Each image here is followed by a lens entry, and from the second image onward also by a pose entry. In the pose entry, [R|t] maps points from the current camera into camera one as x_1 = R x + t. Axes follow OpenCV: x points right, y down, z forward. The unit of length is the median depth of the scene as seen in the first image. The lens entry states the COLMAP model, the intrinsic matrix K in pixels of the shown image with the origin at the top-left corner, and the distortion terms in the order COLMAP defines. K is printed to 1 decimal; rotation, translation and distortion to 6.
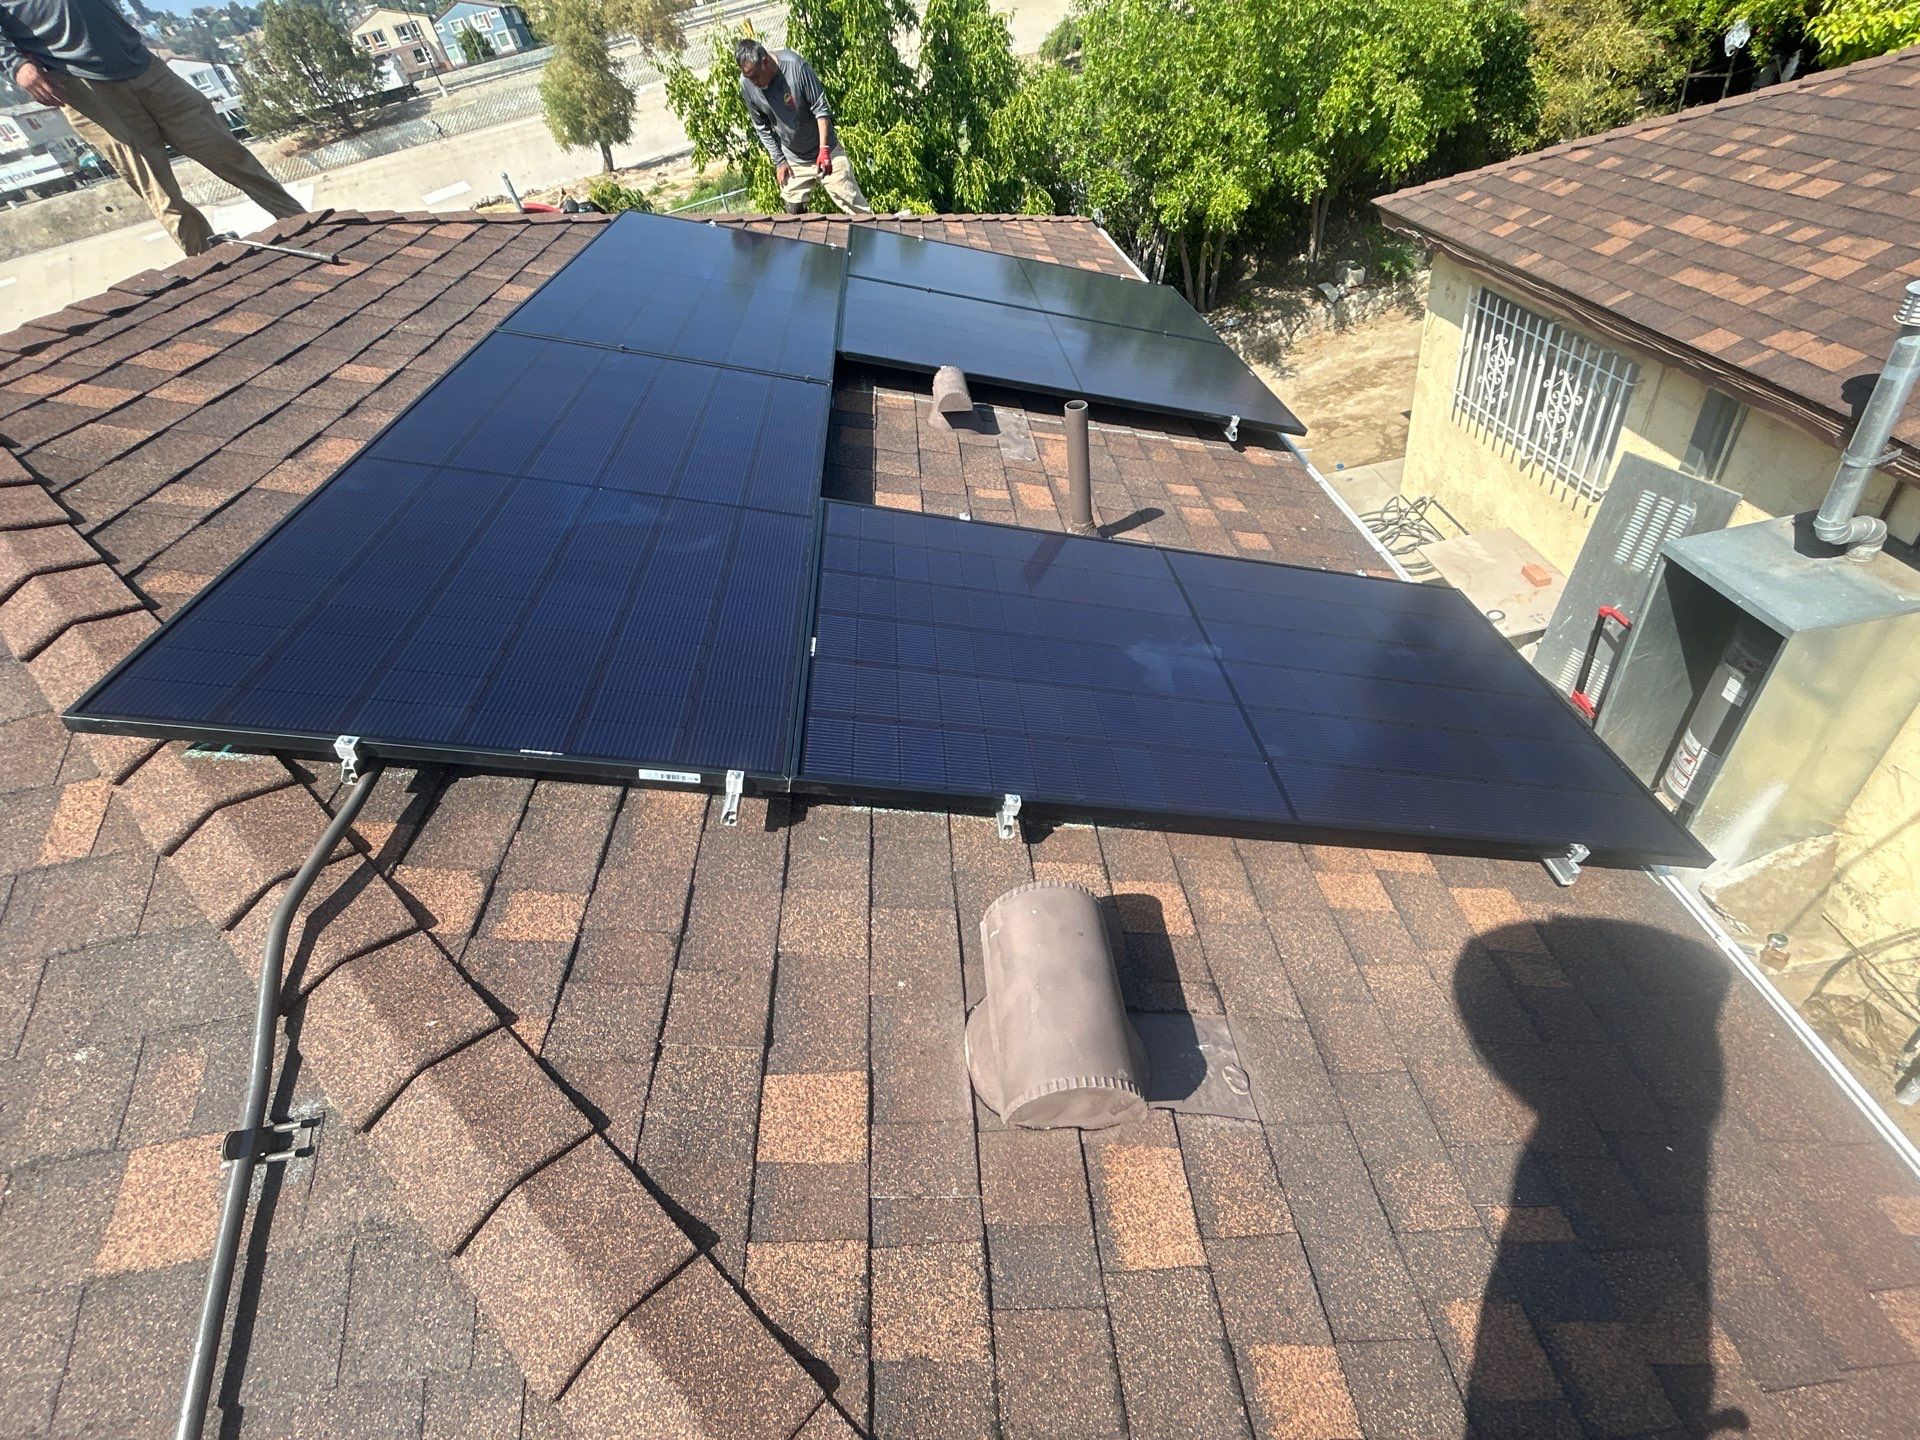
lens RADIAL K [[864.8, 0, 959.1], [0, 864.8, 726.1], [0, 0, 1]] dist [-0.015457, 0.007755]
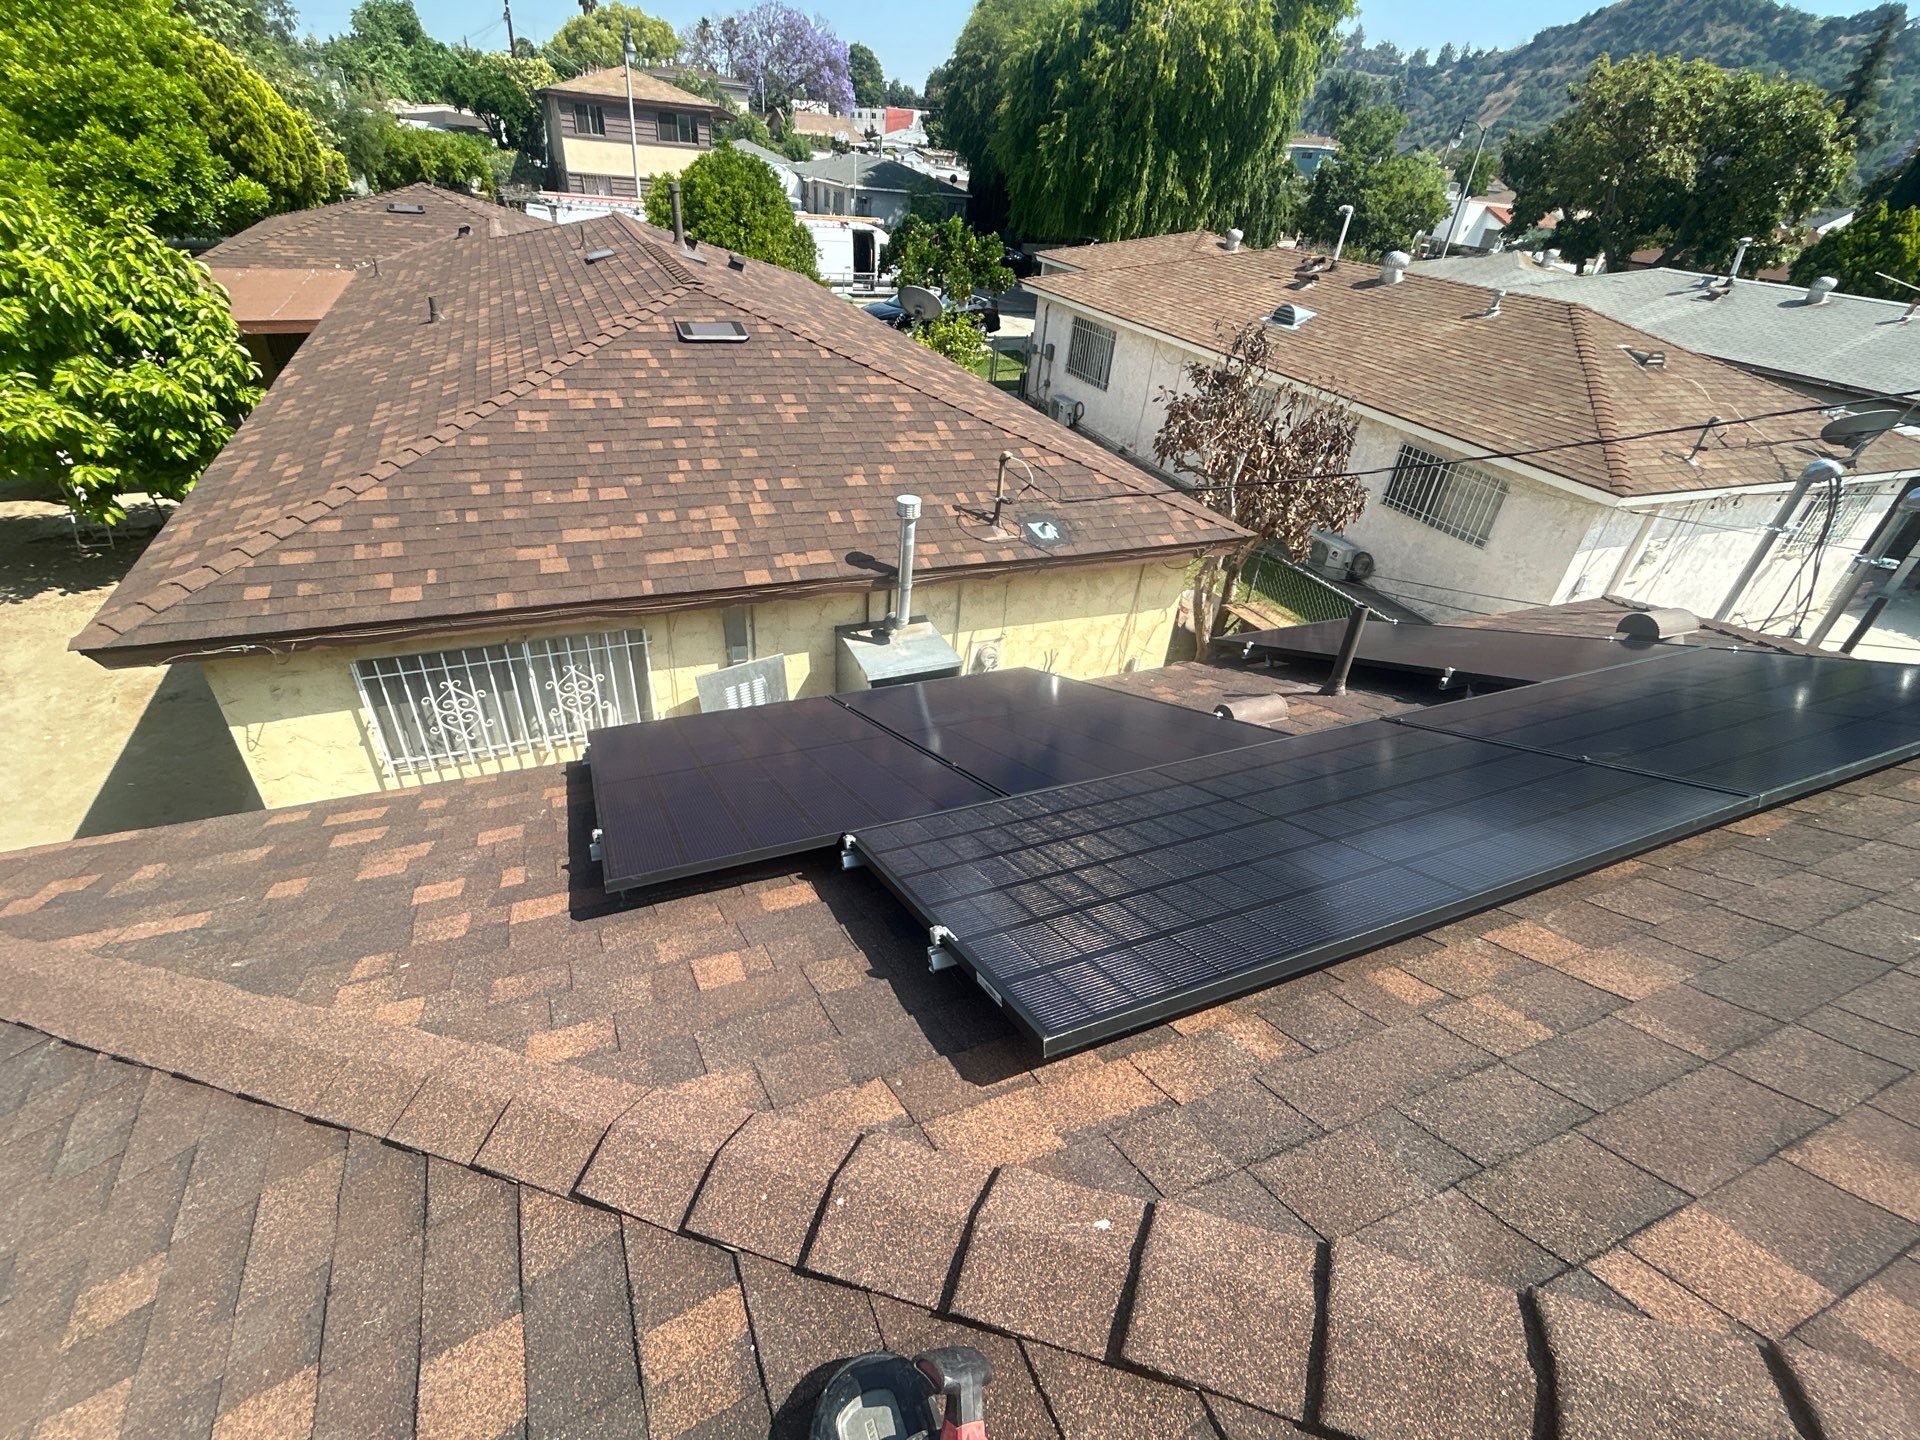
lens RADIAL K [[864.8, 0, 959.1], [0, 864.8, 726.1], [0, 0, 1]] dist [-0.015457, 0.007755]
pose [[-0.345206, -0.370031, 0.862502, -0.410289], [0.610942, 0.609024, 0.505806, -0.580254], [-0.712448, 0.701547, 0.015829, 0.642061]]
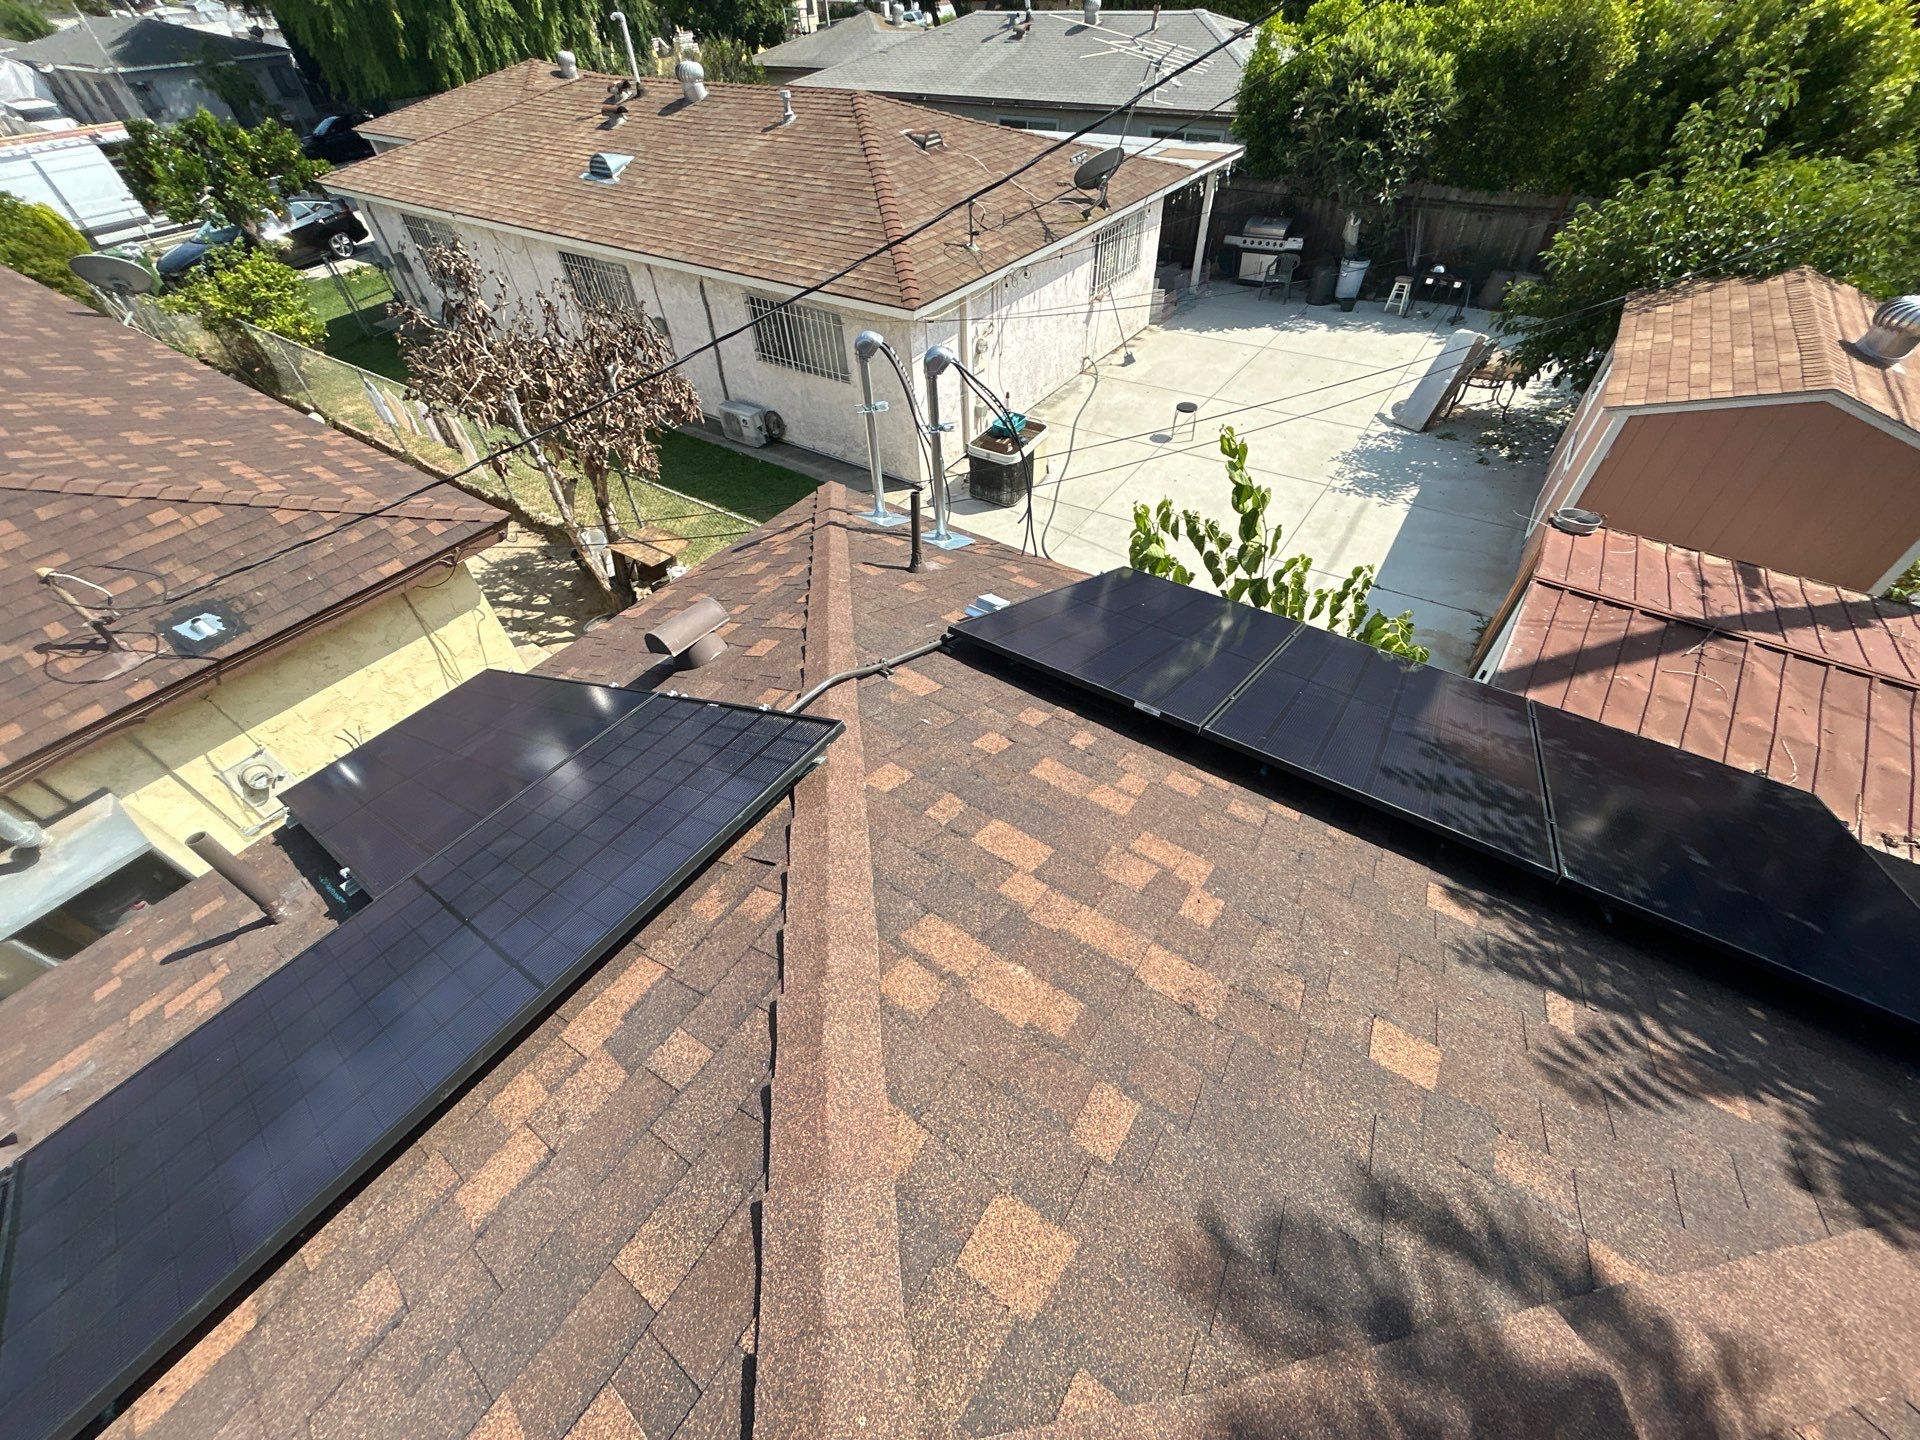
lens RADIAL K [[769.4, 0, 954.7], [0, 769.4, 722.7], [0, 0, 1]] dist [0.000976, 0.000126]
pose [[-0.752945, -0.280693, 0.595219, -0.474480], [0.559560, 0.202970, 0.803552, -0.262275], [-0.346363, 0.938091, 0.004239, 0.193923]]
